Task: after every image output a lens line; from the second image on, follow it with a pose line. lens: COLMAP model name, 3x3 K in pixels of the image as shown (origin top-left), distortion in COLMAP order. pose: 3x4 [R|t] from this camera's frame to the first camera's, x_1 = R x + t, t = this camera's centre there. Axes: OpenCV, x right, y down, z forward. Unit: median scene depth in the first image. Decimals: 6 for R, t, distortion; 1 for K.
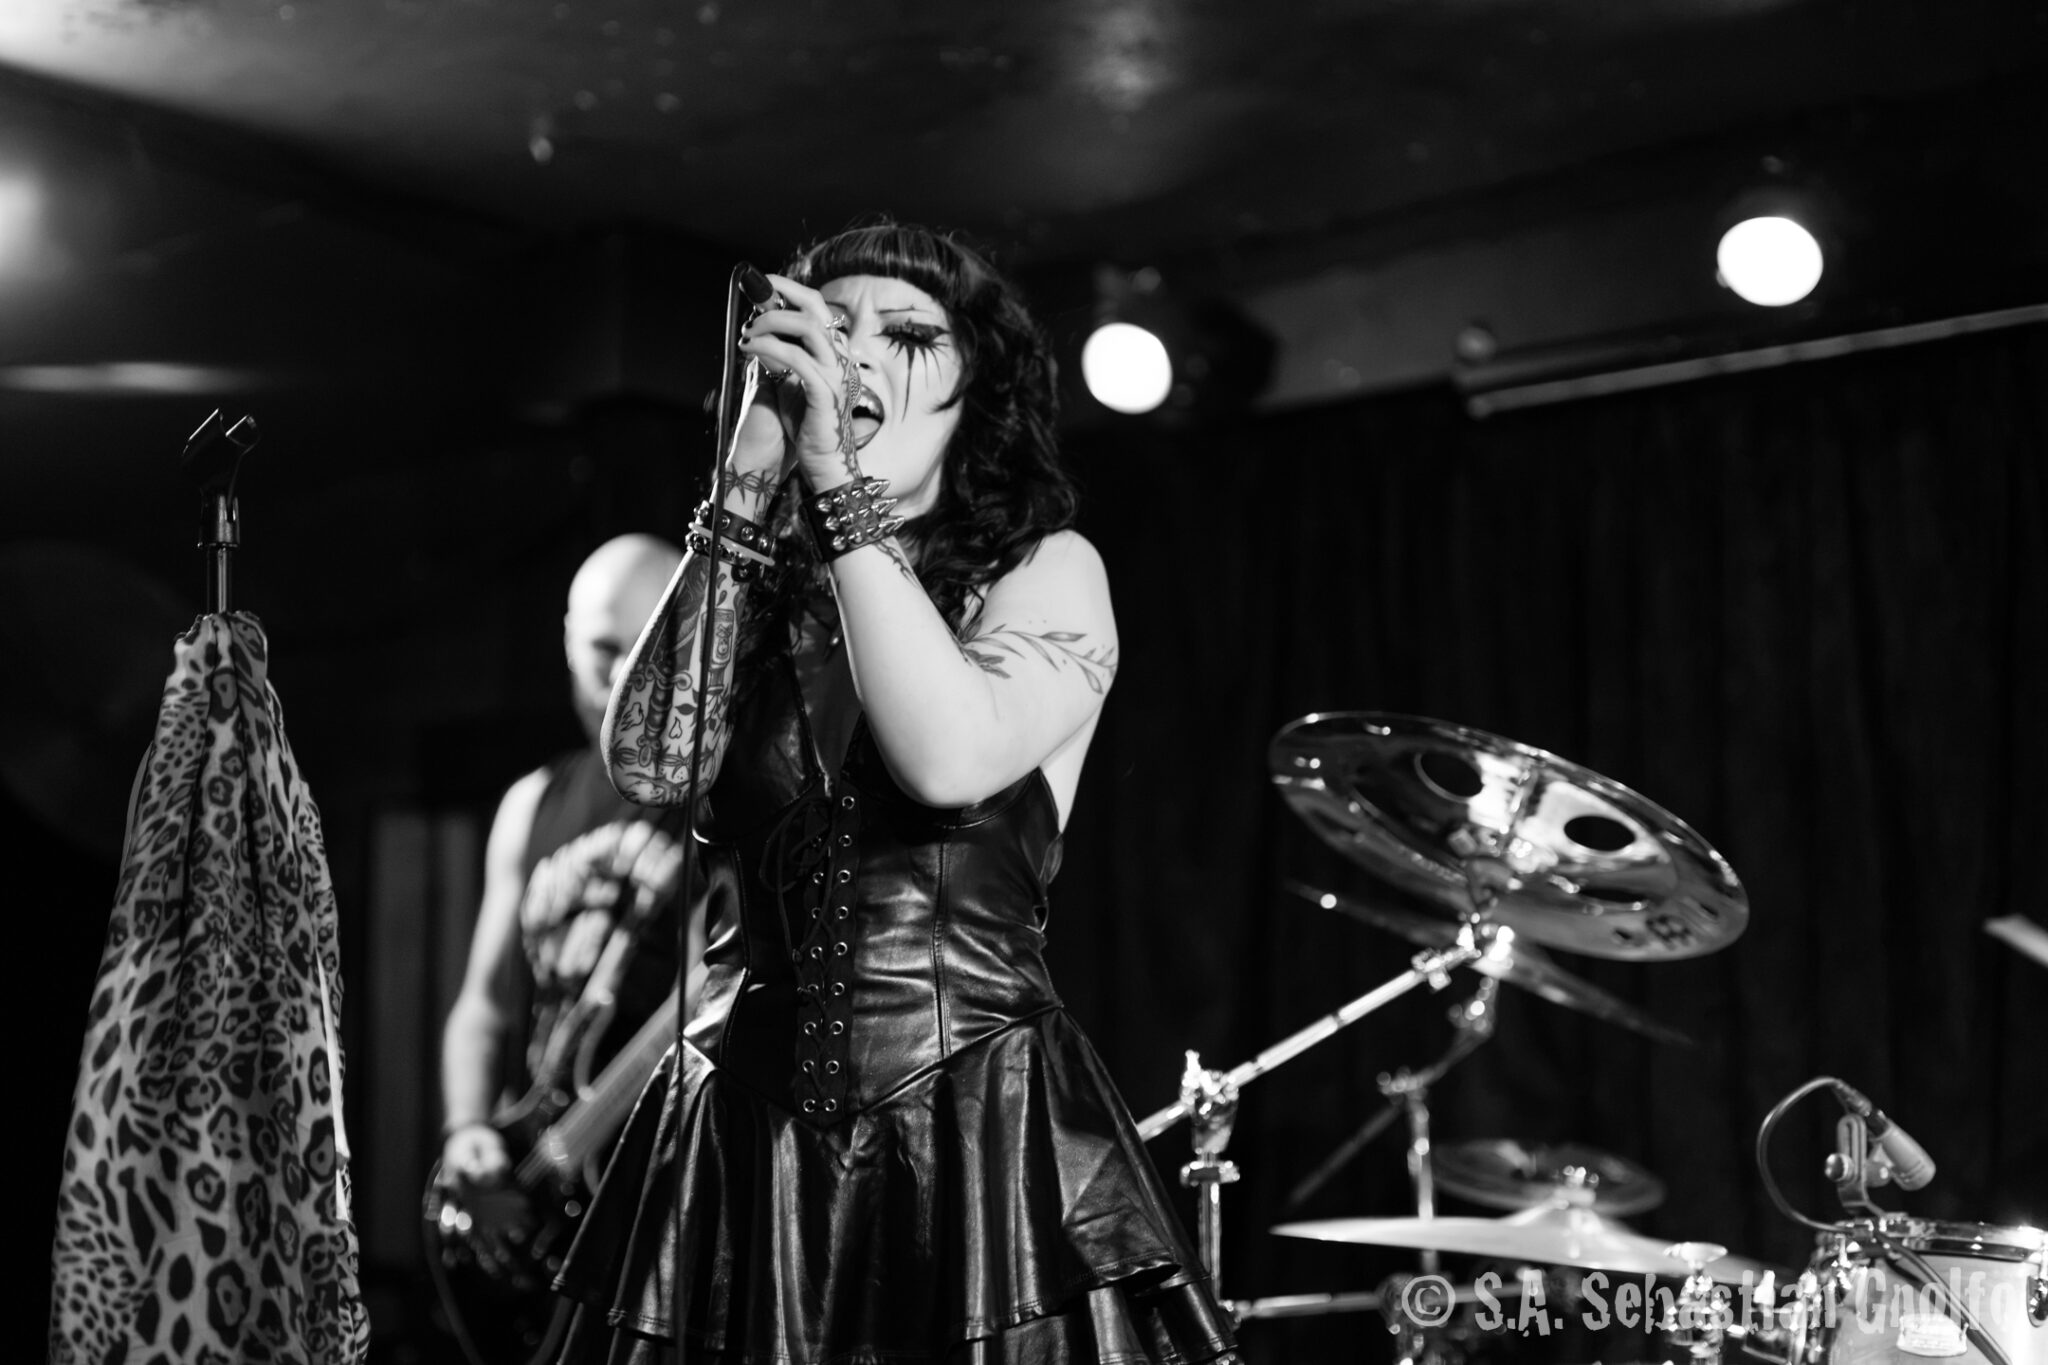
lens RADIAL K [[2833.1, 0, 1011.1], [0, 2833.1, 689.4], [0, 0, 1]] dist [0.030262, 0.000000]
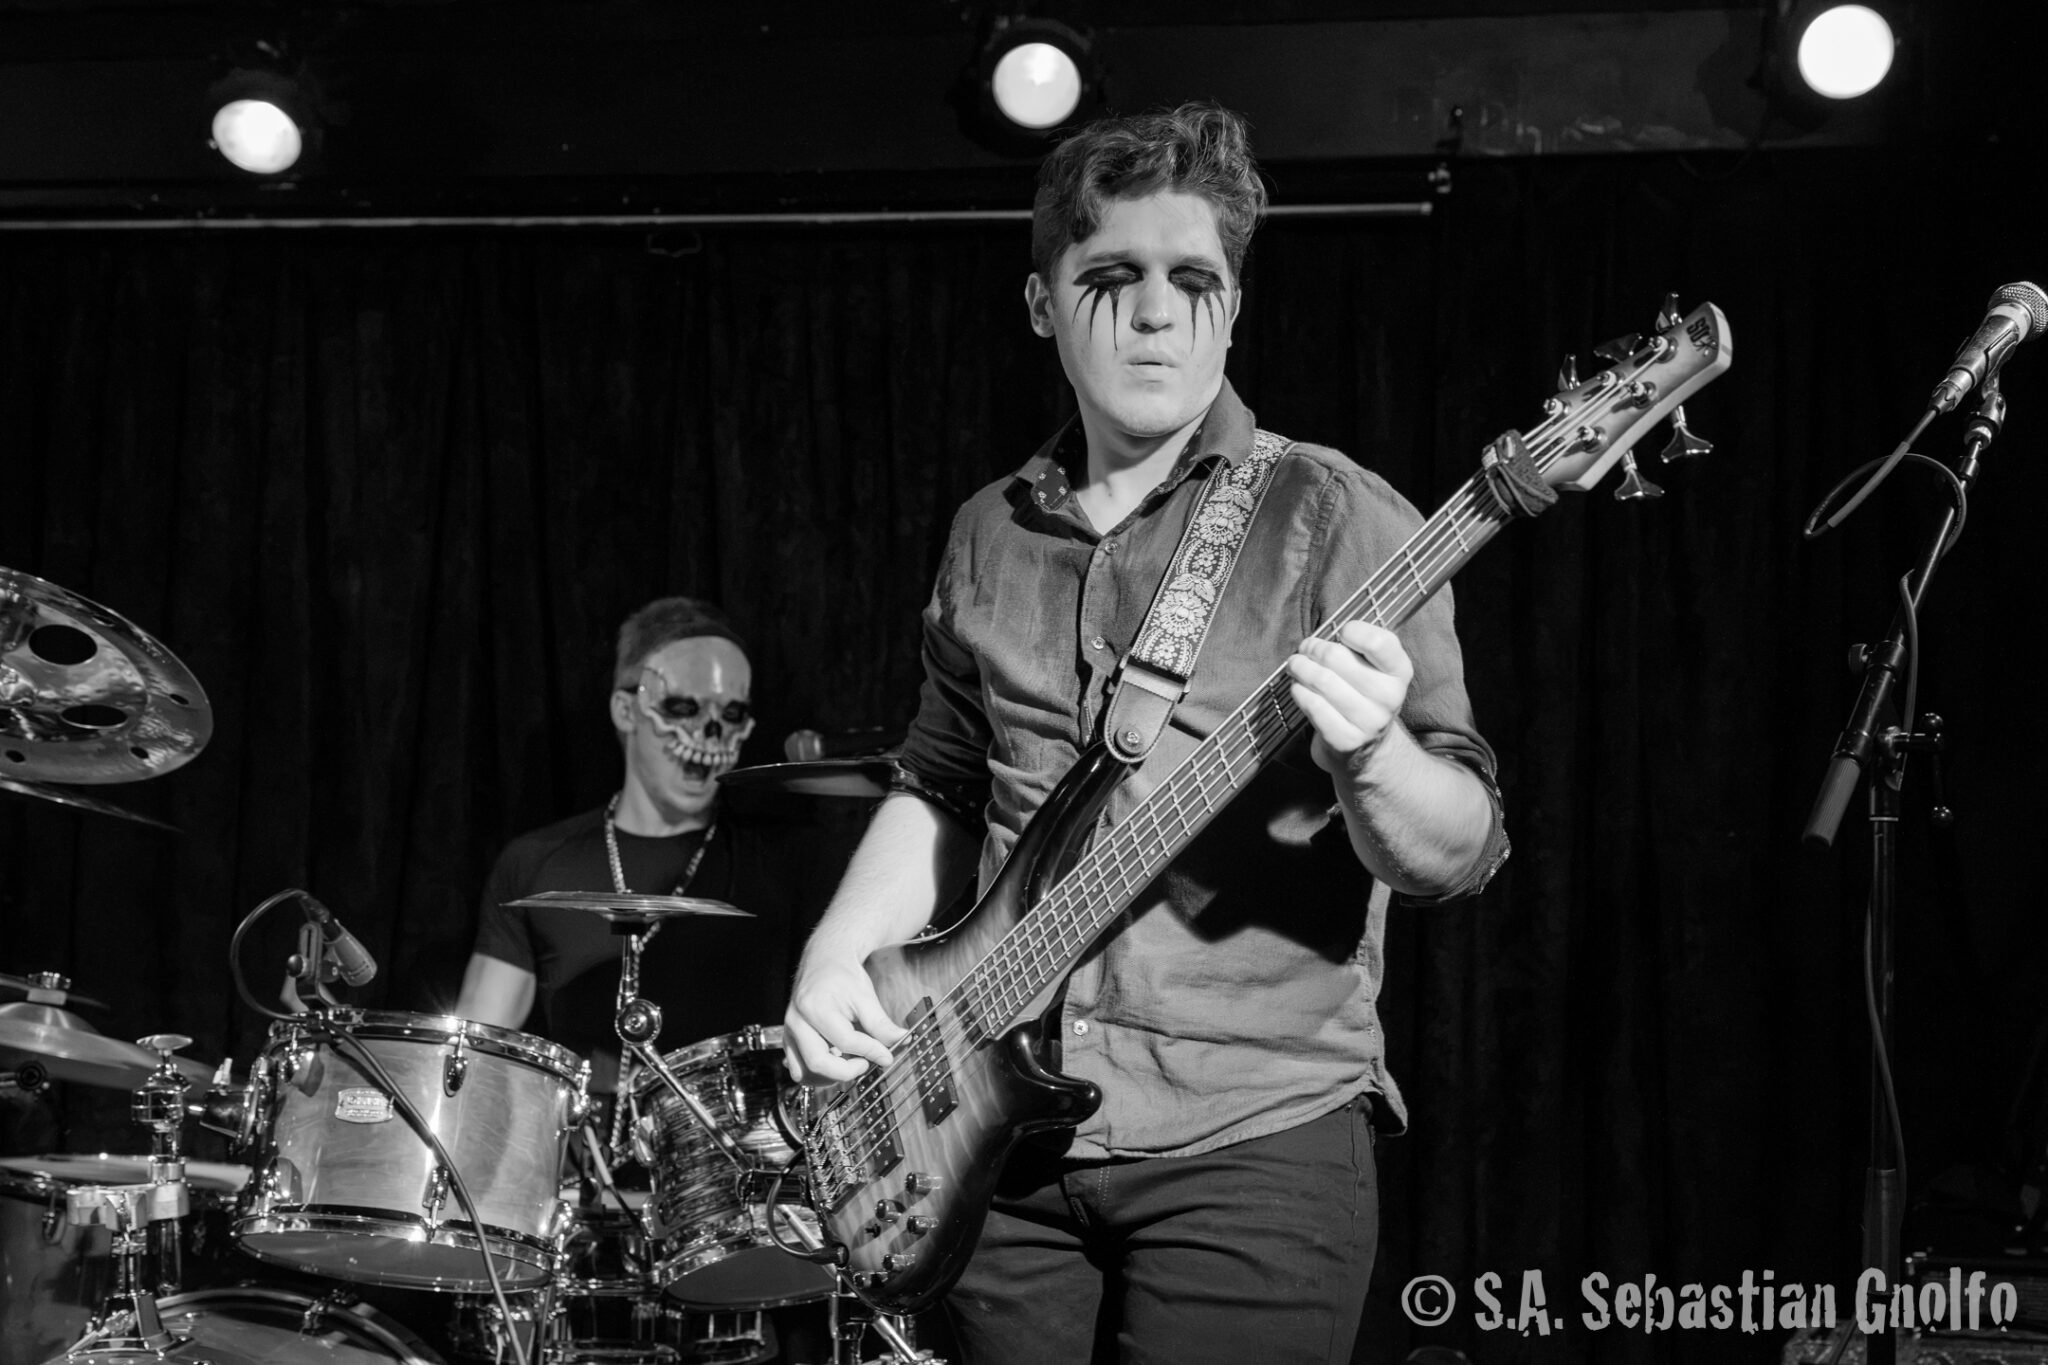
lens RADIAL K [[2833.1, 0, 1014.4], [0, 2833.1, 697.8], [0, 0, 1]] dist [0.030262, 0.000000]
pose [[0.847777, 0.047102, 0.528256, -0.082215], [-0.083000, 0.995558, 0.044434, -0.019040], [-0.523817, -0.081516, 0.847921, -0.139372]]
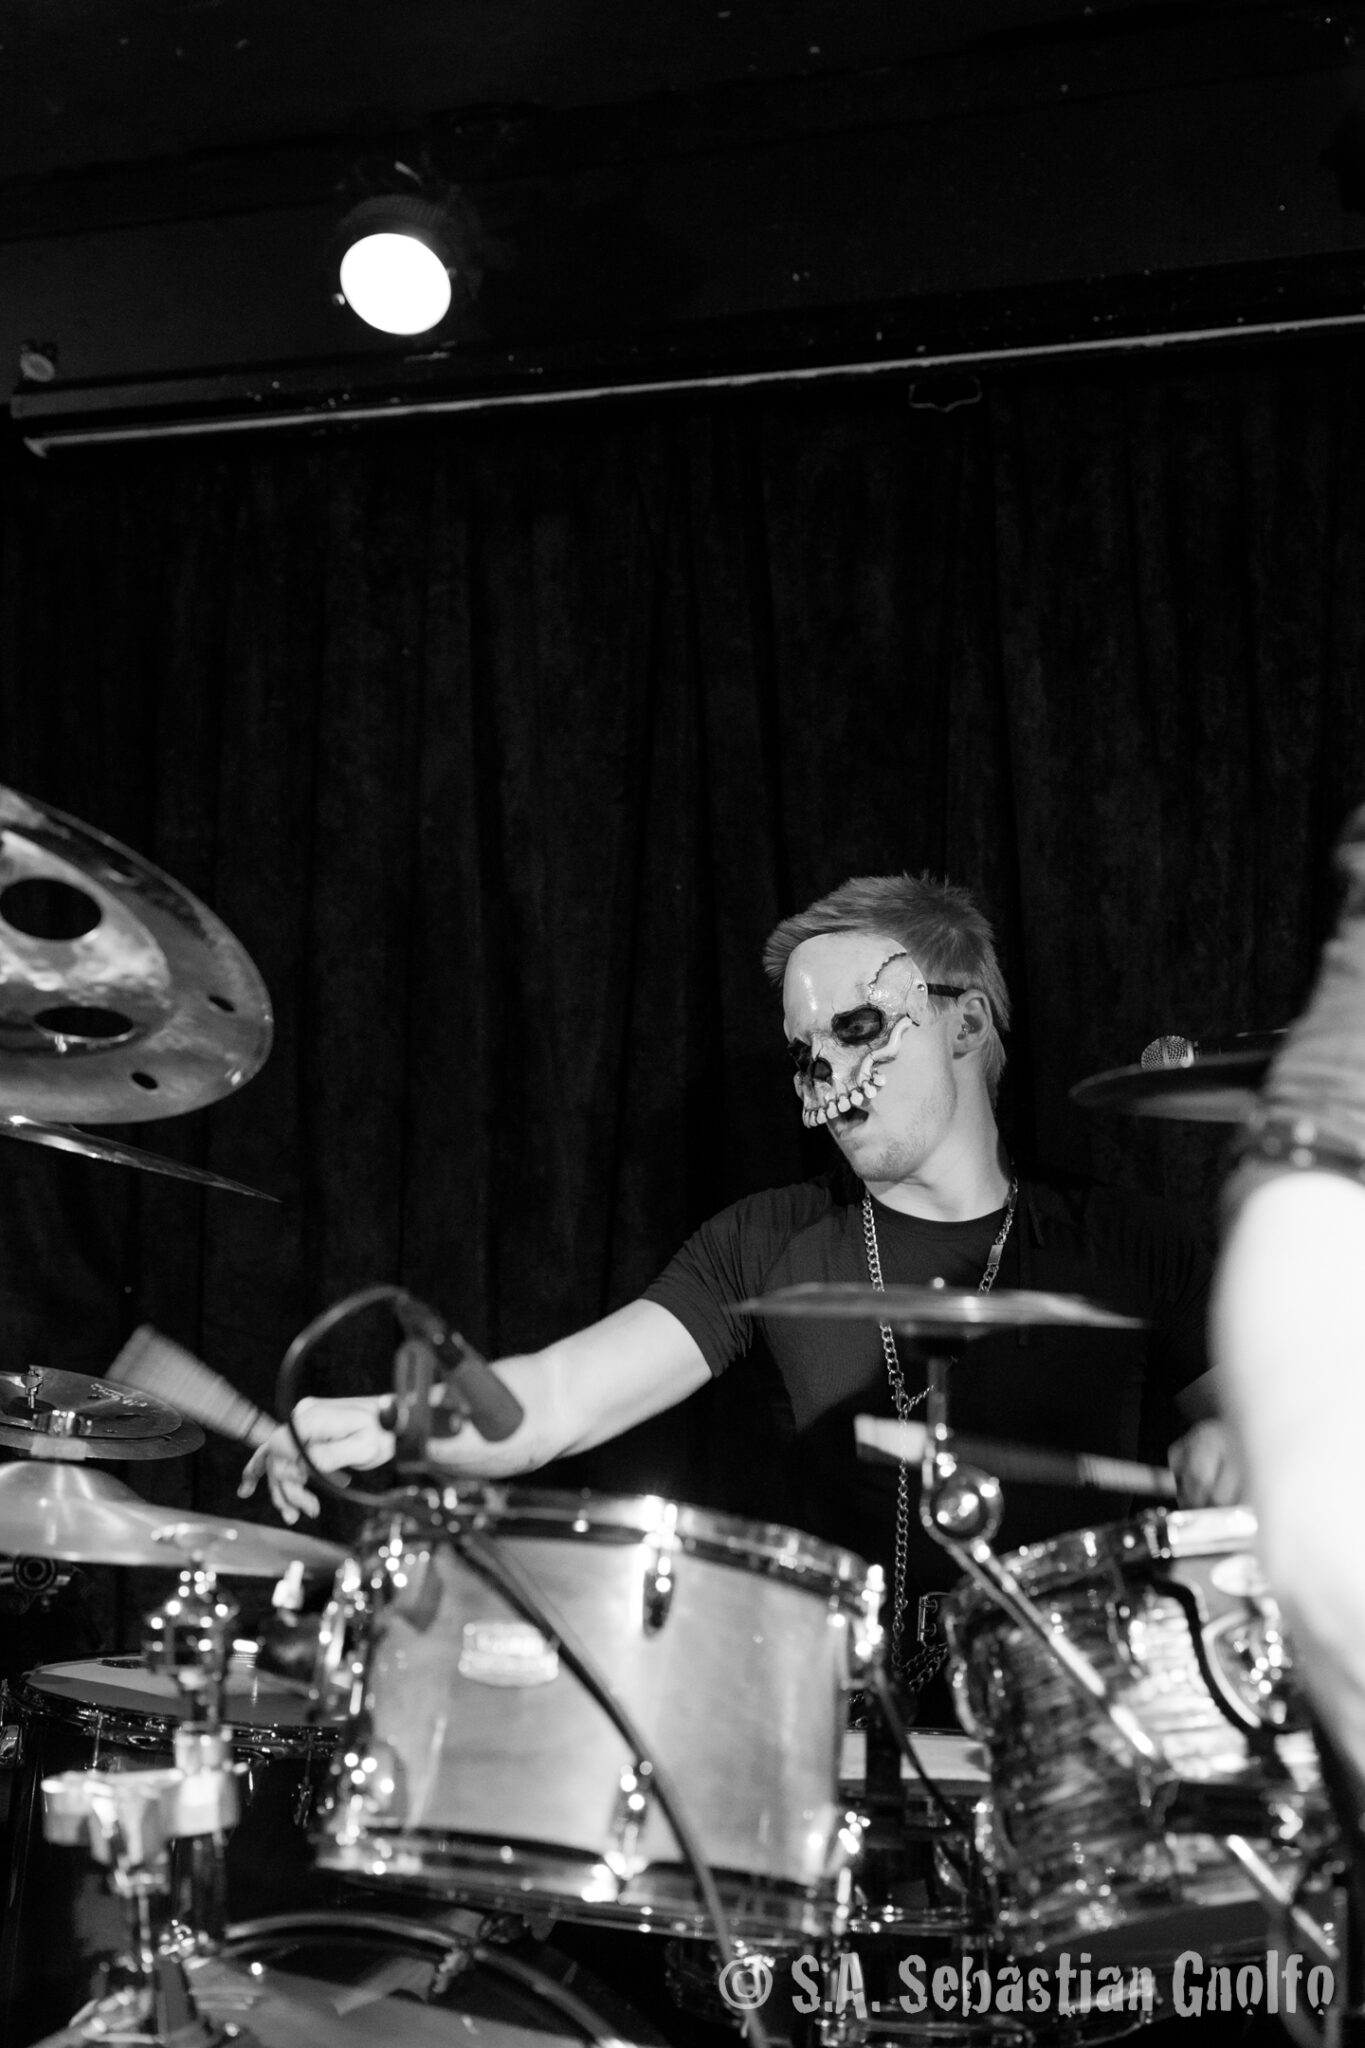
lens RADIAL K [[2833.1, 0, 691.5], [0, 2833.1, 1029.8], [0, 0, 1]] dist [0.030262, 0.000000]
pose [[0.934897, 0.031535, 0.353517, 0.110251], [-0.049776, 0.997851, 0.042622, 0.039963], [-0.351413, -0.057444, 0.934457, 0.329400]]
